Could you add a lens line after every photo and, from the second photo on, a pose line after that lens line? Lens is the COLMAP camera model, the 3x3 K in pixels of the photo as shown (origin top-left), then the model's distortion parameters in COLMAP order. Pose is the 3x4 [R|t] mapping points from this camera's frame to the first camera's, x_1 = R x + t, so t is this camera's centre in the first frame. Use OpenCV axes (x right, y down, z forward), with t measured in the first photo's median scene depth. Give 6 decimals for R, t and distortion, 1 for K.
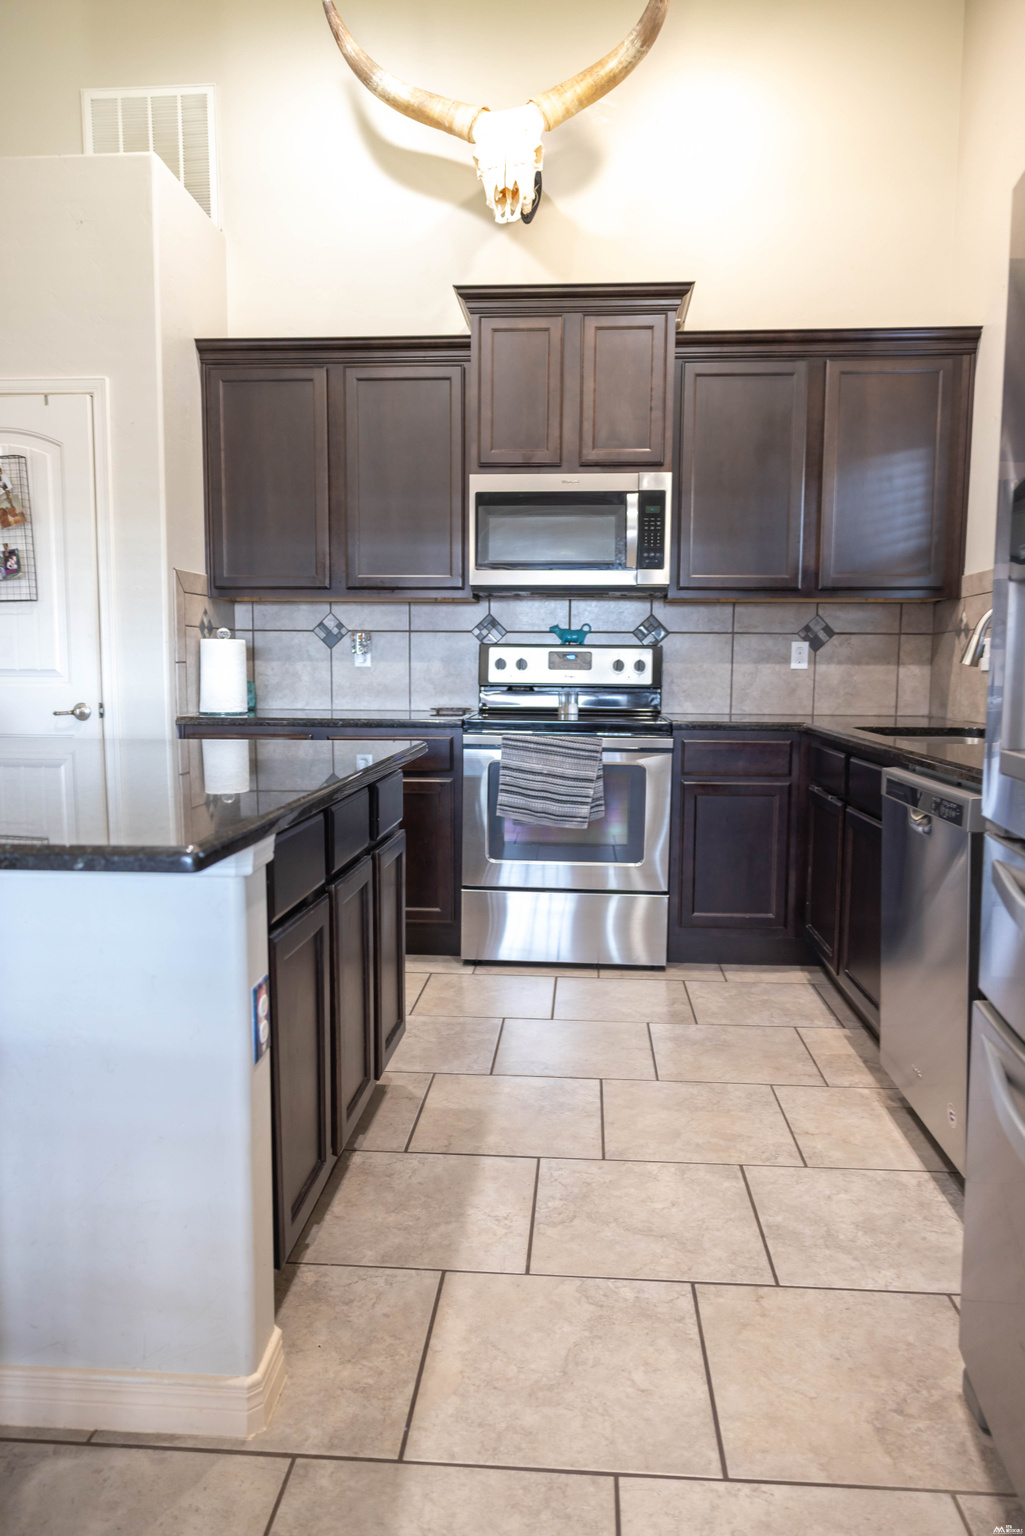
lens RADIAL K [[1030.7, 0, 517.4], [0, 1030.7, 765.7], [0, 0, 1]] dist [0.006371, 0.005644]
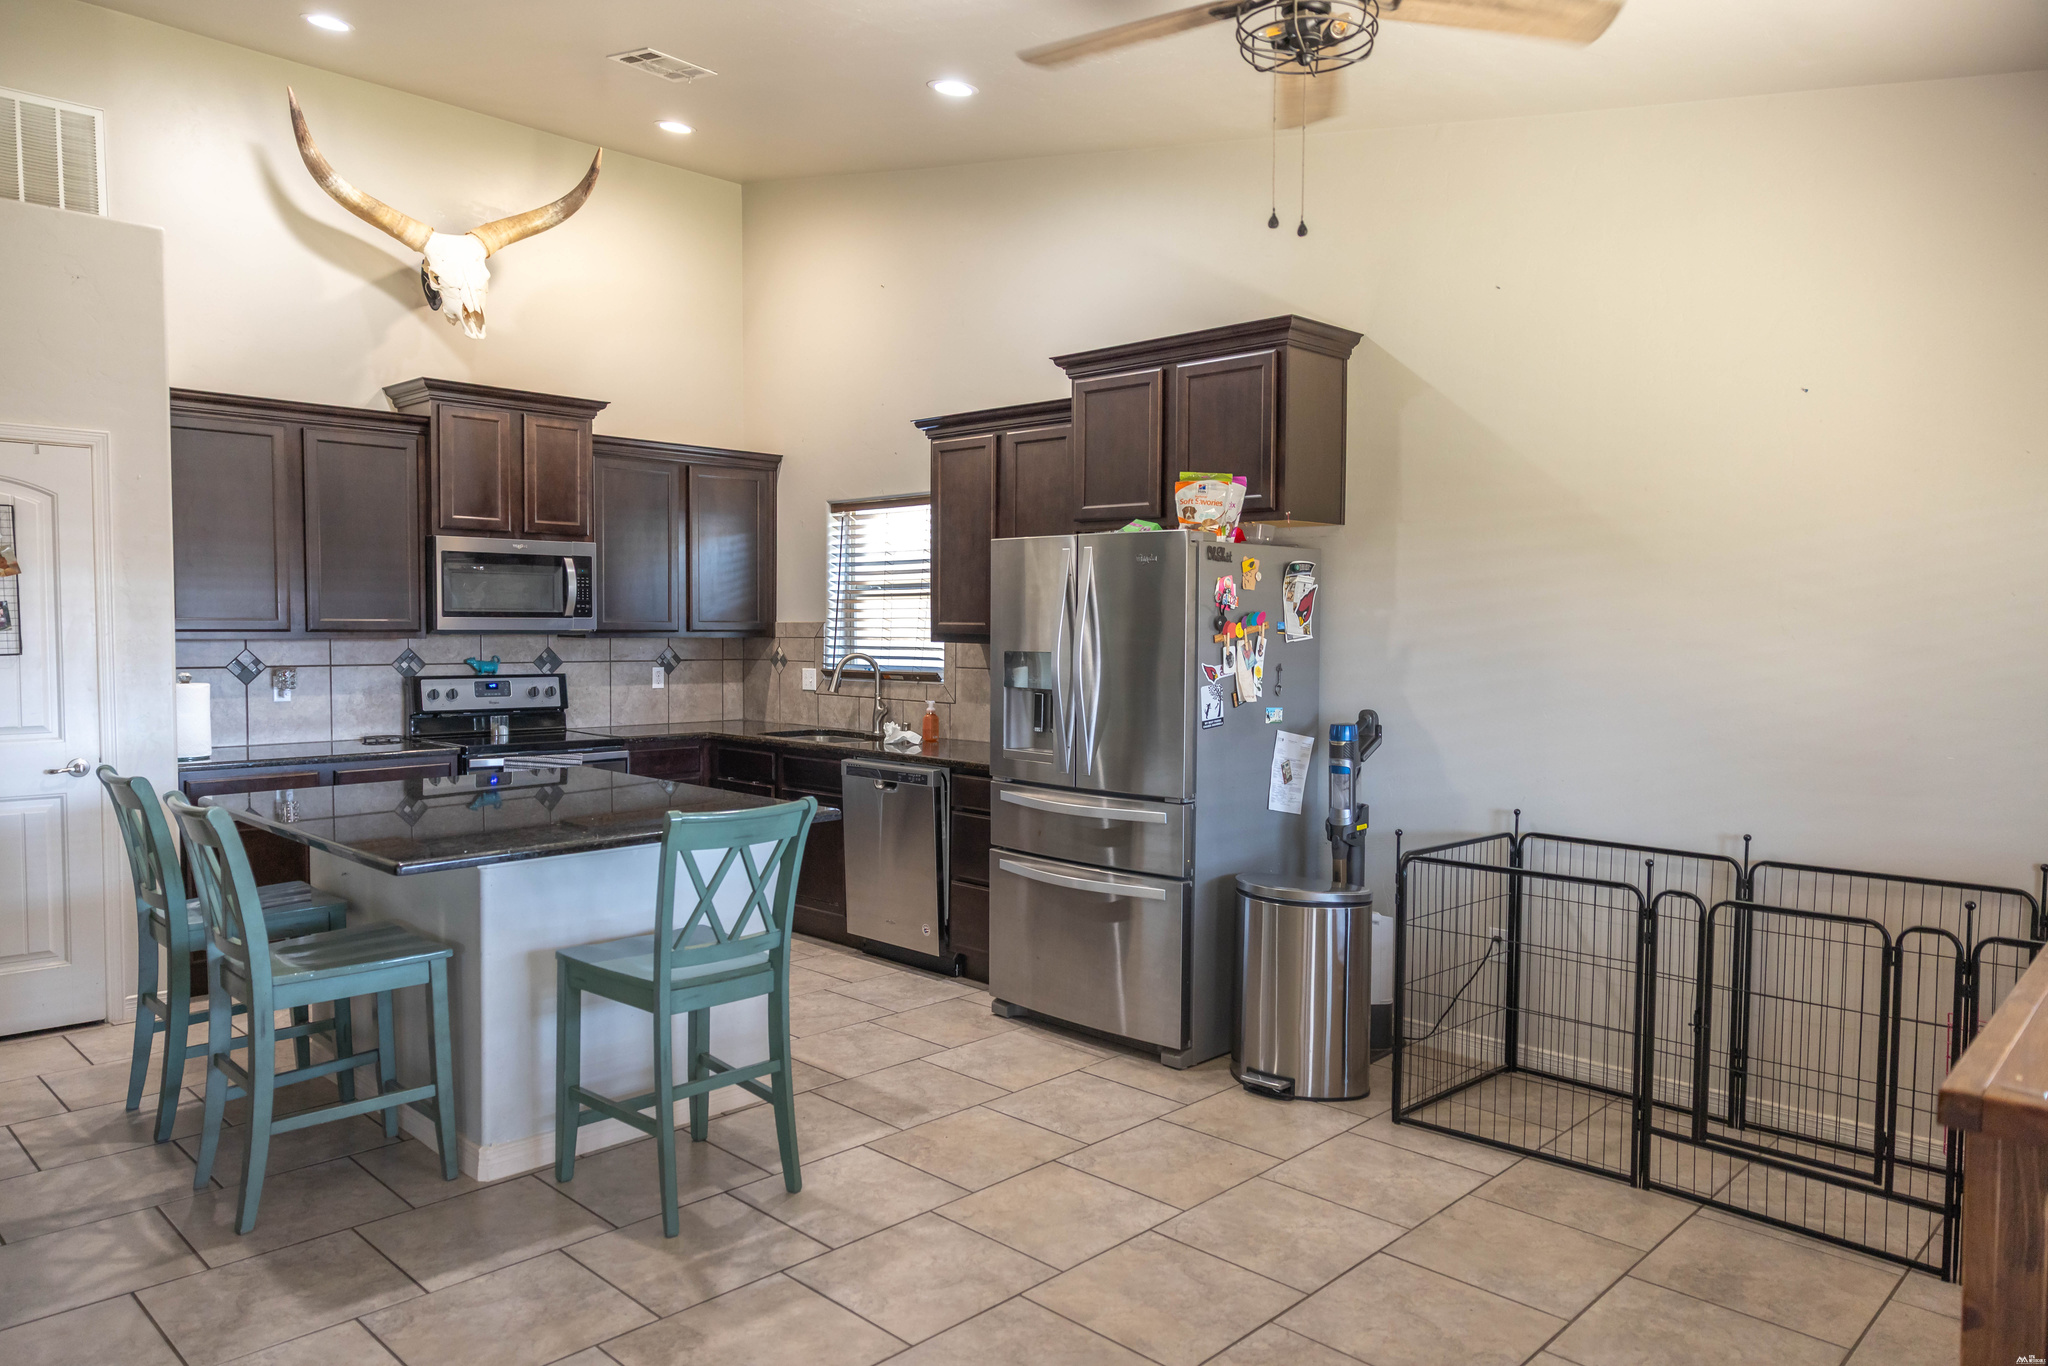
lens RADIAL K [[1374.3, 0, 1021.2], [0, 1374.3, 691.0], [0, 0, 1]] dist [0.006371, 0.005644]
pose [[0.651356, -0.039713, 0.757732, -0.729719], [0.071352, 0.997410, -0.009060, -0.043422], [-0.755410, 0.059967, 0.652503, -0.453104]]
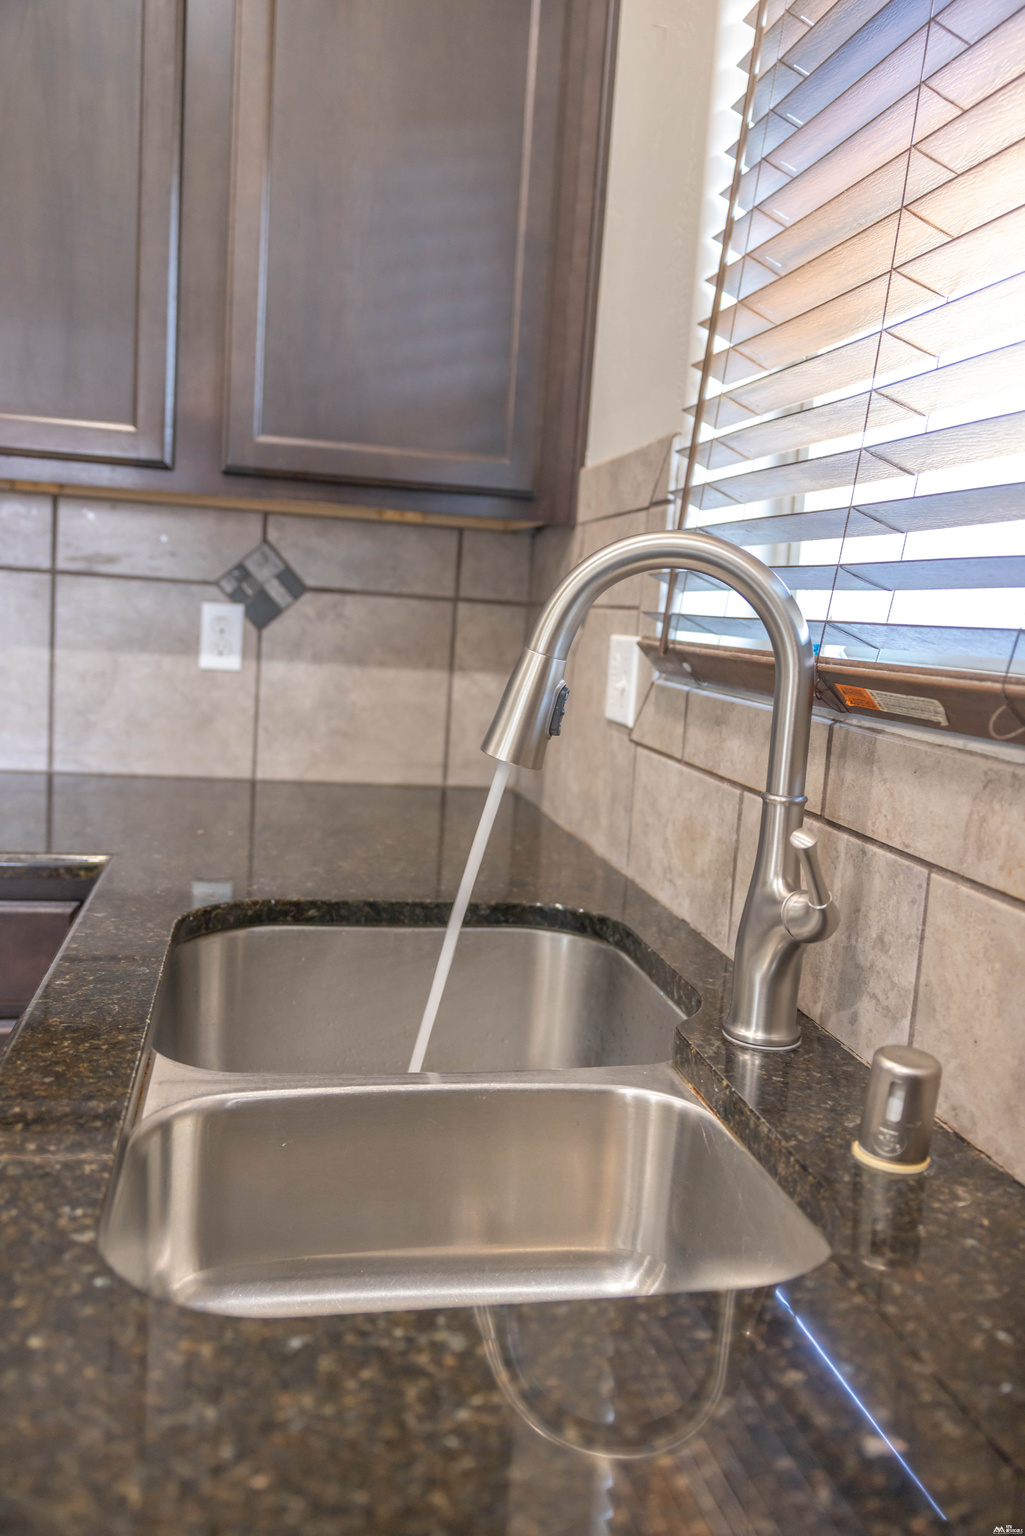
lens RADIAL K [[1181.4, 0, 512.4], [0, 1181.4, 762.1], [0, 0, 1]] dist [-0.014820, -0.004815]
pose [[0.960376, 0.021707, 0.277861, 0.257270], [-0.033839, 0.998668, 0.038942, -0.079723], [-0.276646, -0.046802, 0.959832, 0.514885]]
